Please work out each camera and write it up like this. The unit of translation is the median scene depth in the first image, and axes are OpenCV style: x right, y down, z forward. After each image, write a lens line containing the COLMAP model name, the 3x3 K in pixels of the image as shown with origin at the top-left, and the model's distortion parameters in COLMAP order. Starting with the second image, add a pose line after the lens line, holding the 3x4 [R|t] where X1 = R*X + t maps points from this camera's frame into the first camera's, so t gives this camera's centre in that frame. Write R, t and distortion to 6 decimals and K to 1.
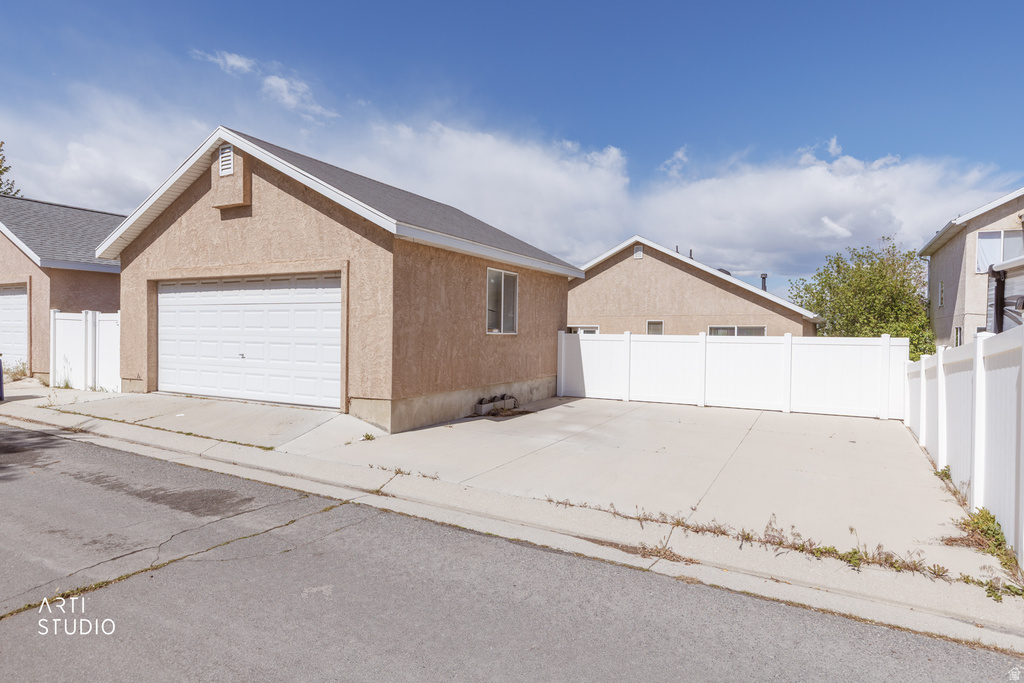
lens RADIAL K [[577.3, 0, 512.9], [0, 577.3, 338.1], [0, 0, 1]] dist [-0.006001, -0.001479]
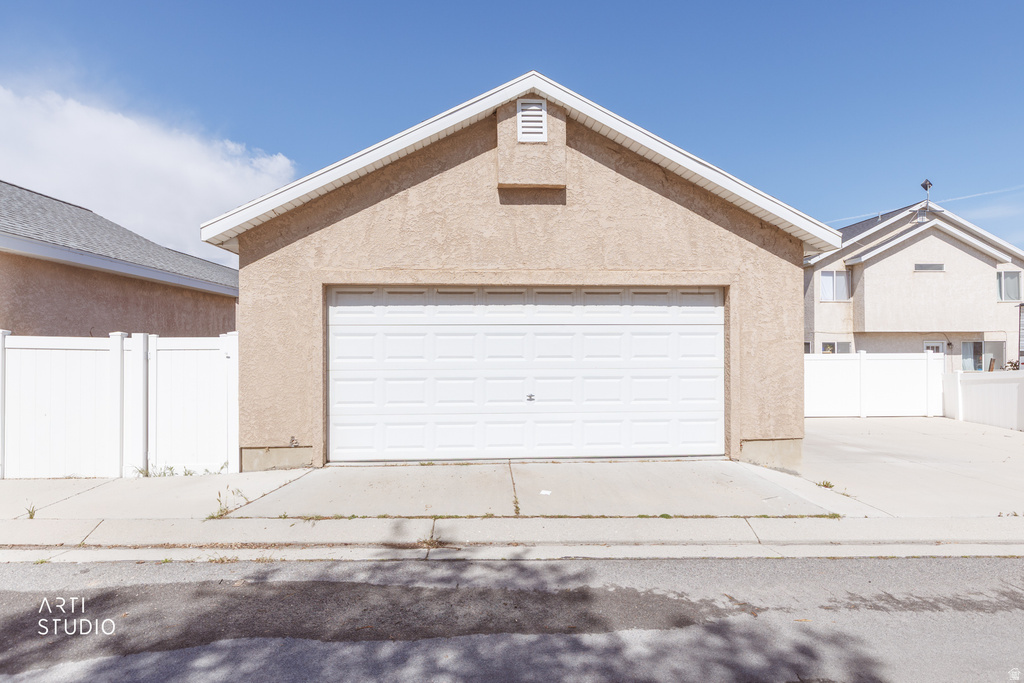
lens RADIAL K [[577.3, 0, 510.5], [0, 577.3, 341.5], [0, 0, 1]] dist [-0.006001, -0.001479]
pose [[0.856177, -0.010140, 0.516582, -0.878037], [0.020509, 0.999686, -0.014368, -0.029045], [-0.516275, 0.022897, 0.856117, 0.411684]]
